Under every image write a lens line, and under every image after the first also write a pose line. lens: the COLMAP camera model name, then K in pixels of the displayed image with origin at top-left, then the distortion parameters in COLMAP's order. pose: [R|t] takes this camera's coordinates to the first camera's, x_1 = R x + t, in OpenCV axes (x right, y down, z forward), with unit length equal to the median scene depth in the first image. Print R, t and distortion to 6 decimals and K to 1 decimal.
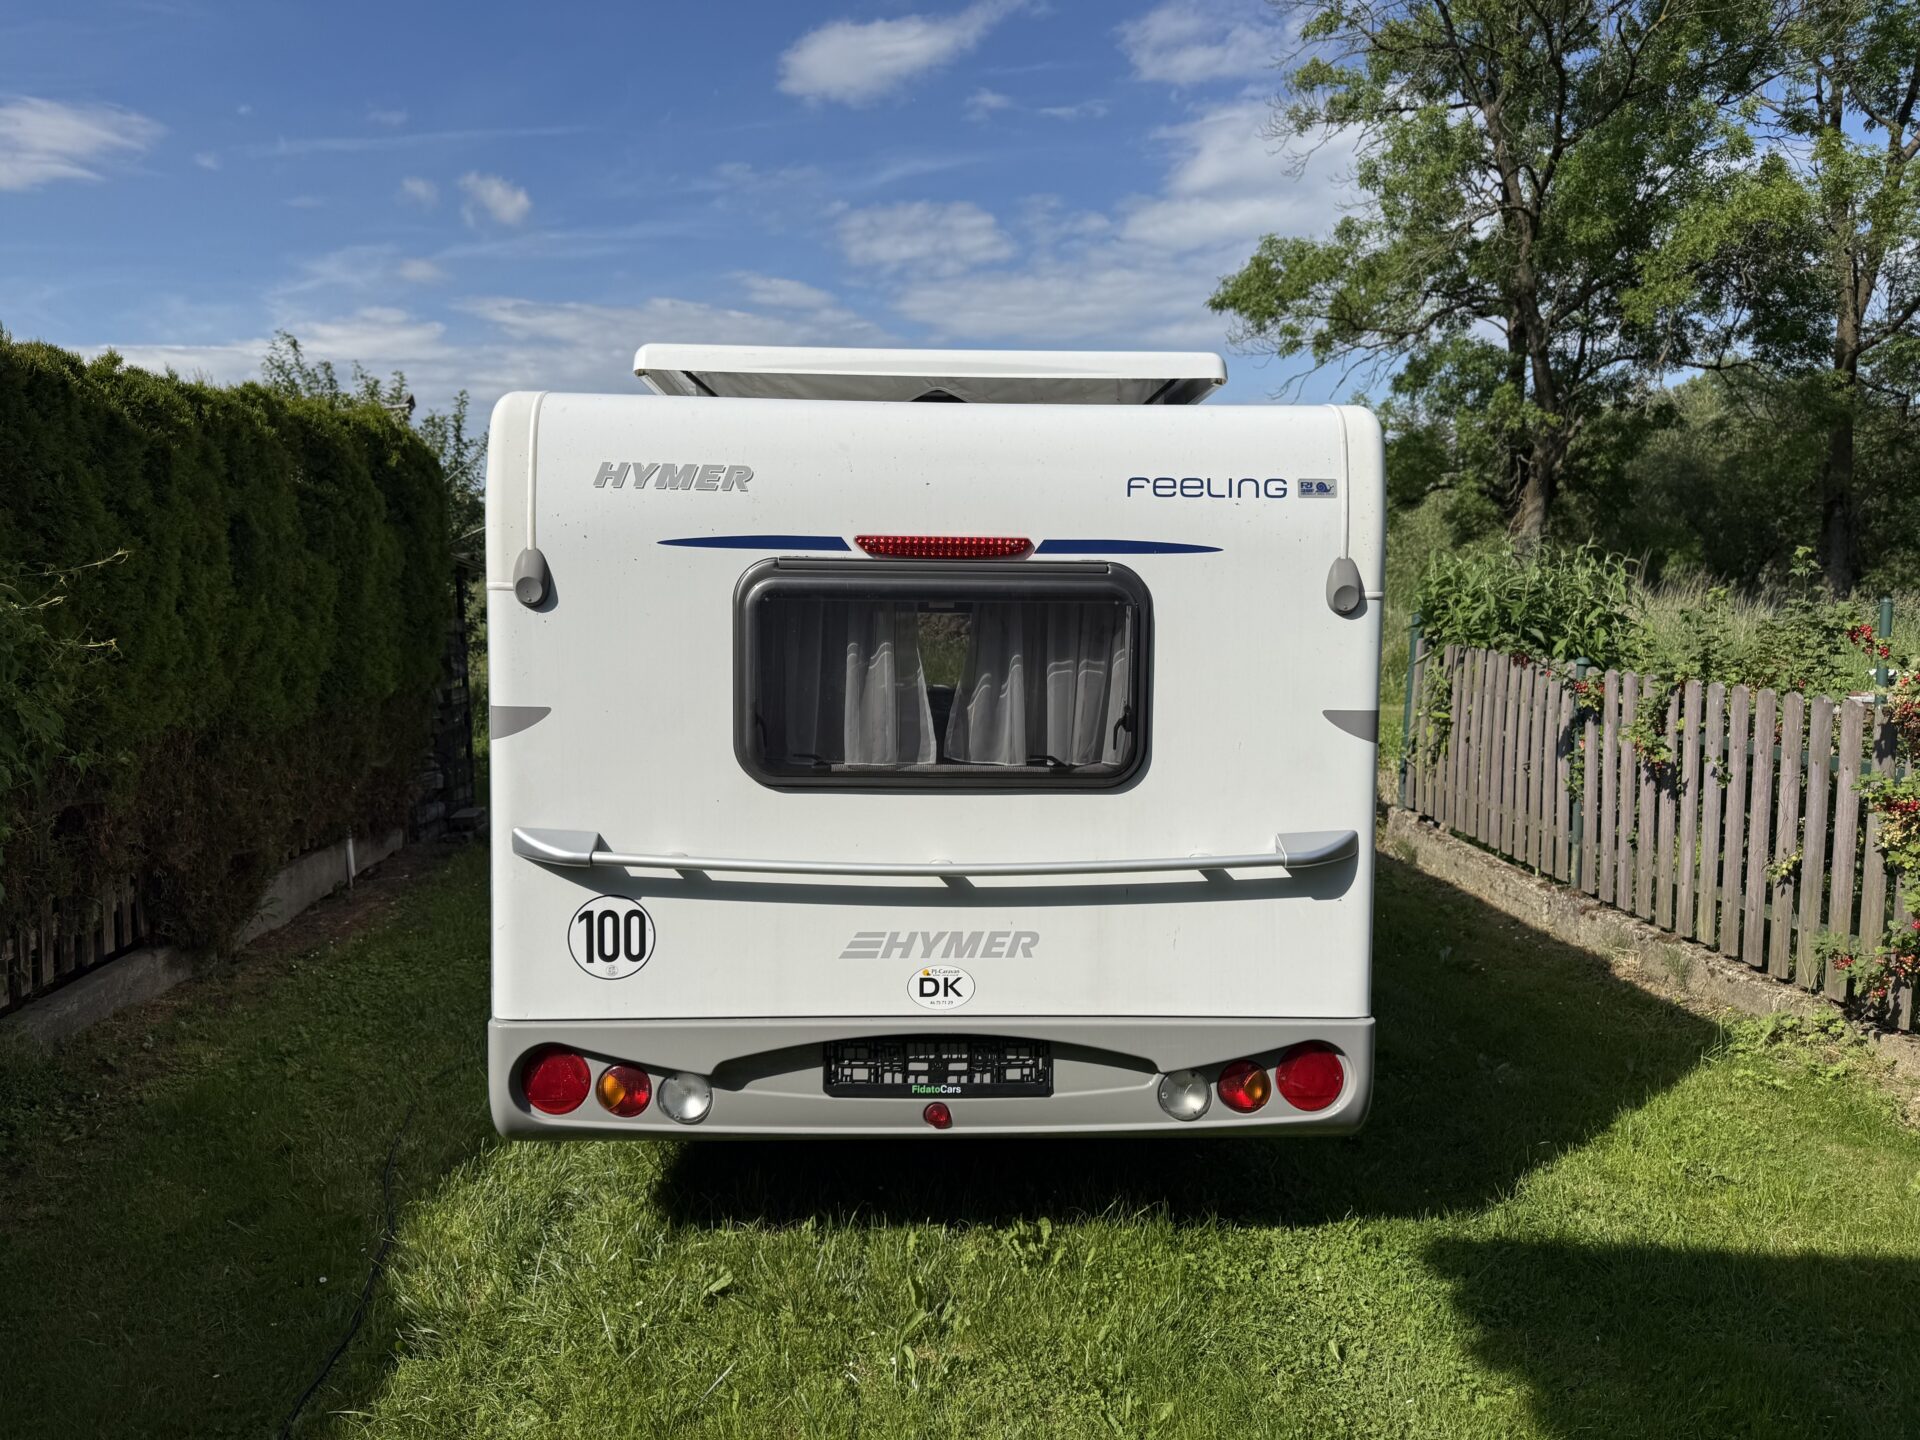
lens RADIAL K [[1370.7, 0, 955.7], [0, 1370.7, 723.7], [0, 0, 1]] dist [0.101380, -0.117538]
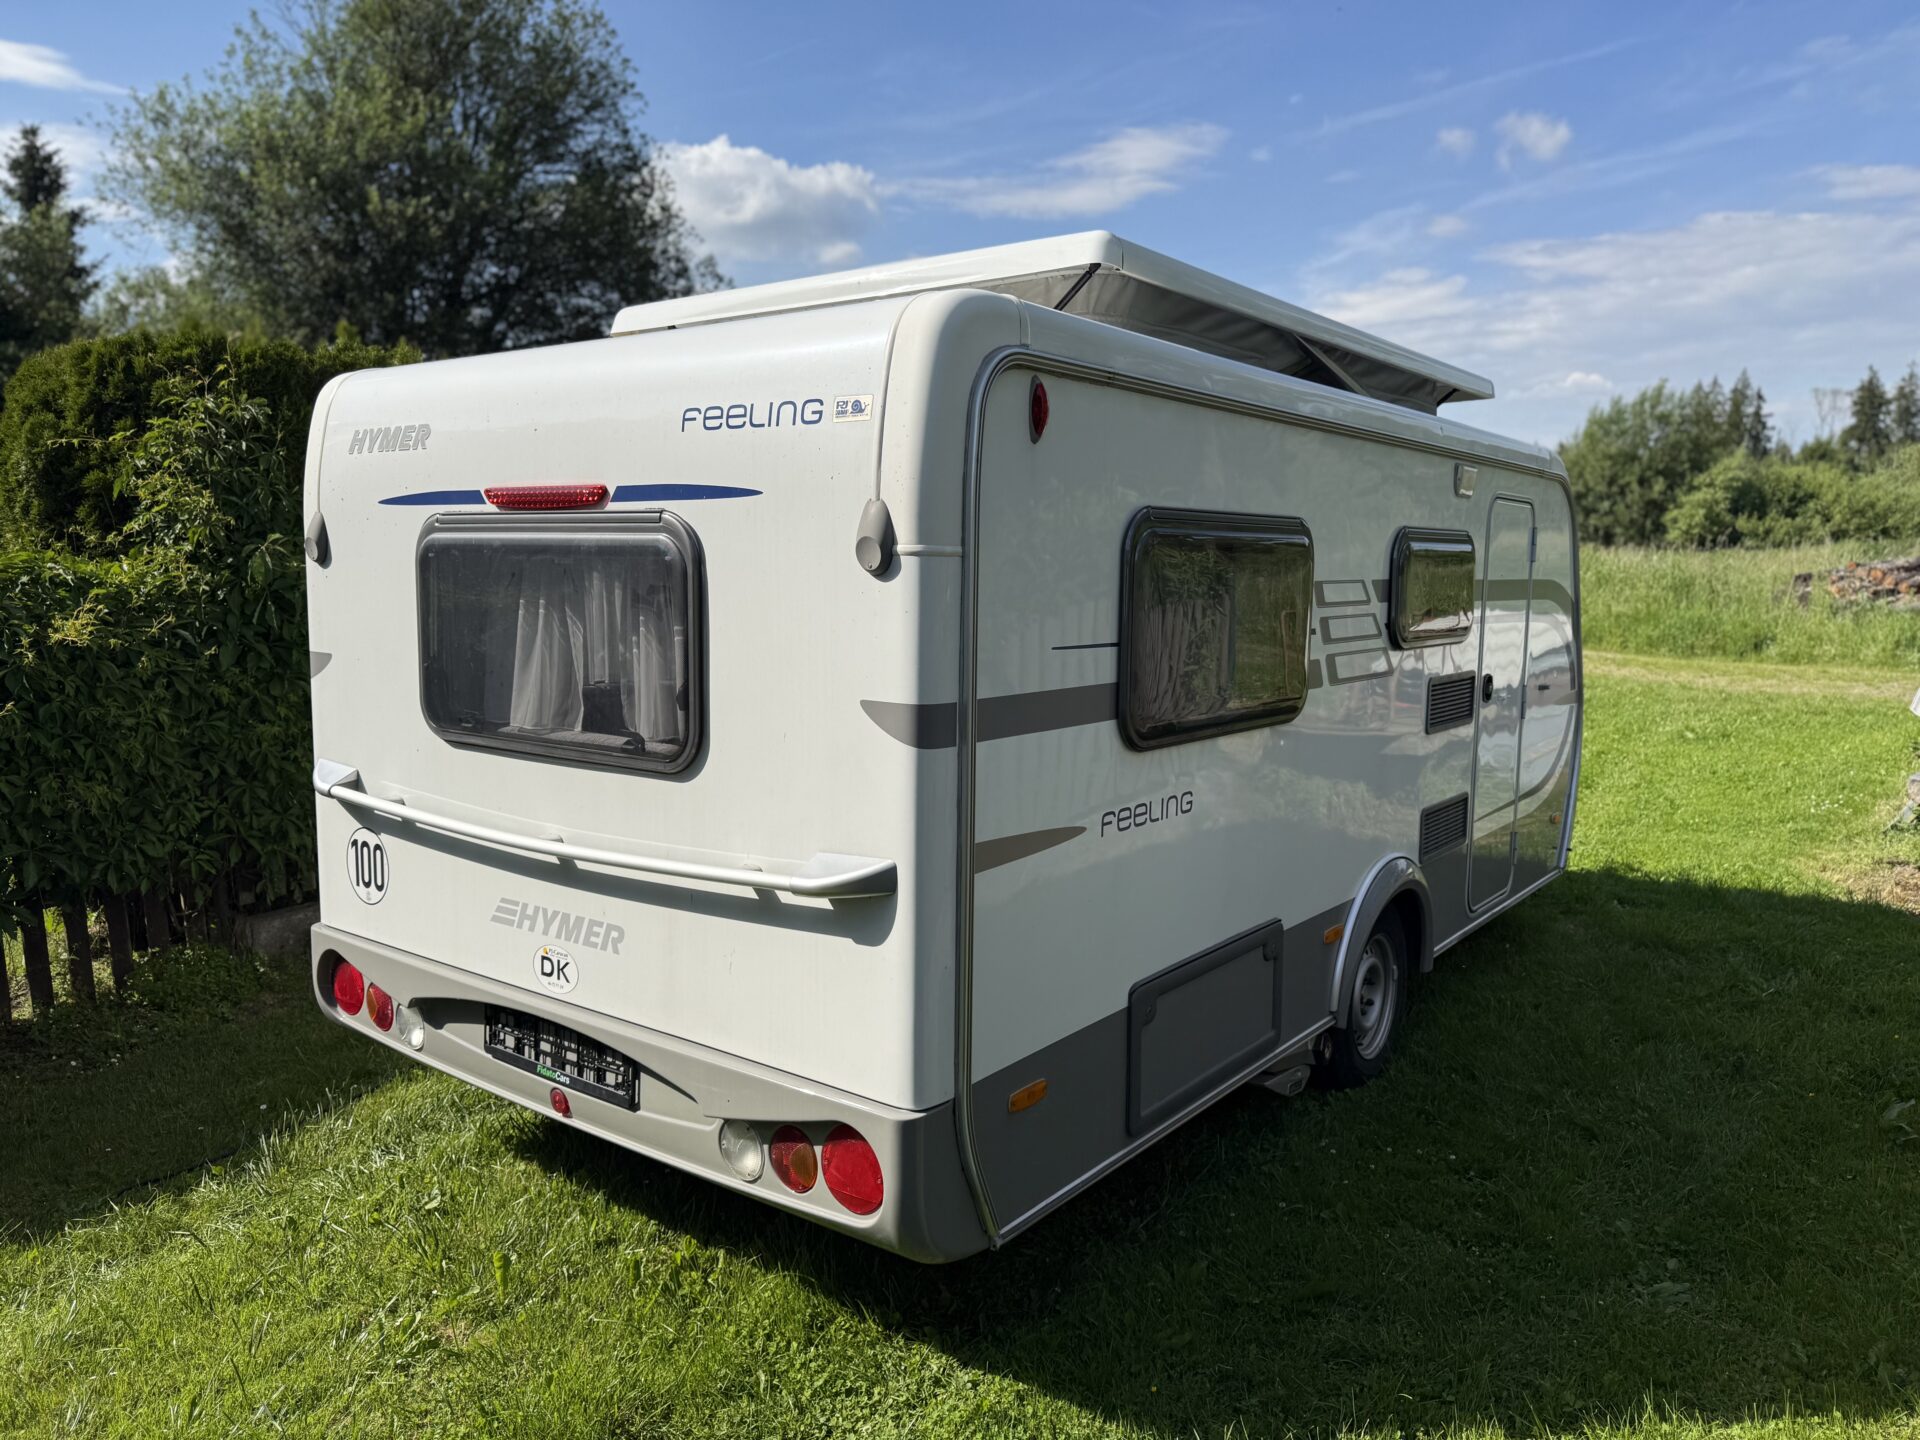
lens RADIAL K [[1399.8, 0, 949.3], [0, 1399.8, 720.0], [0, 0, 1]] dist [0.029356, -0.034032]
pose [[0.765723, 0.073146, -0.638998, 0.791647], [-0.056646, 0.997321, 0.046283, -0.037435], [0.640672, 0.000757, 0.767815, 0.434318]]
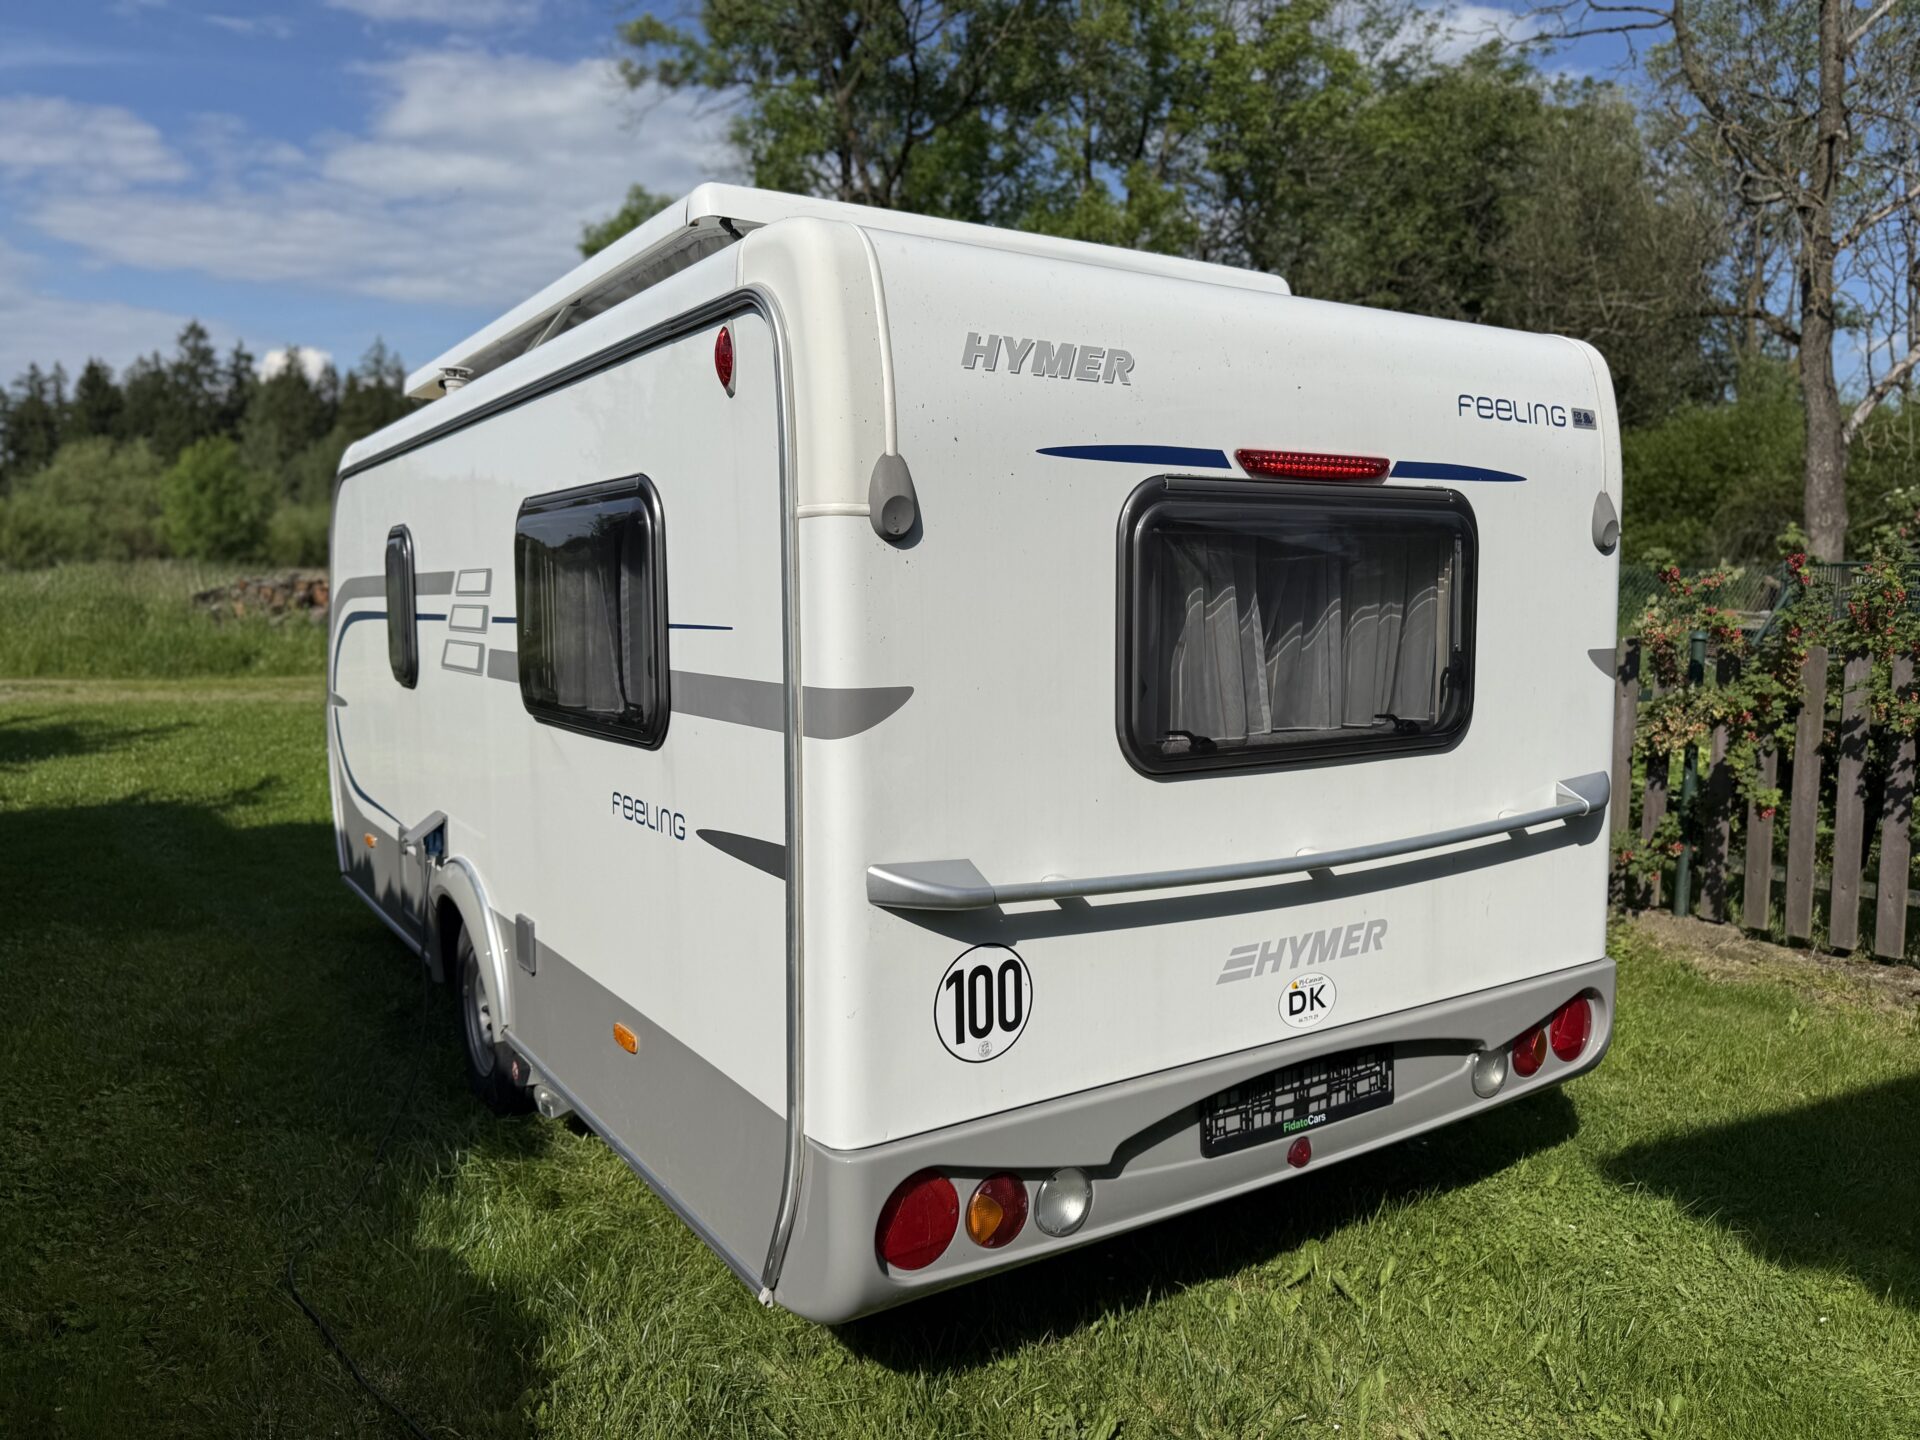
lens RADIAL K [[1399.8, 0, 949.3], [0, 1399.8, 720.0], [0, 0, 1]] dist [0.029356, -0.034032]
pose [[0.859655, -0.061359, 0.507177, -0.613146], [0.055361, 0.998104, 0.026917, -0.011965], [-0.507867, 0.004939, 0.861422, 0.377353]]
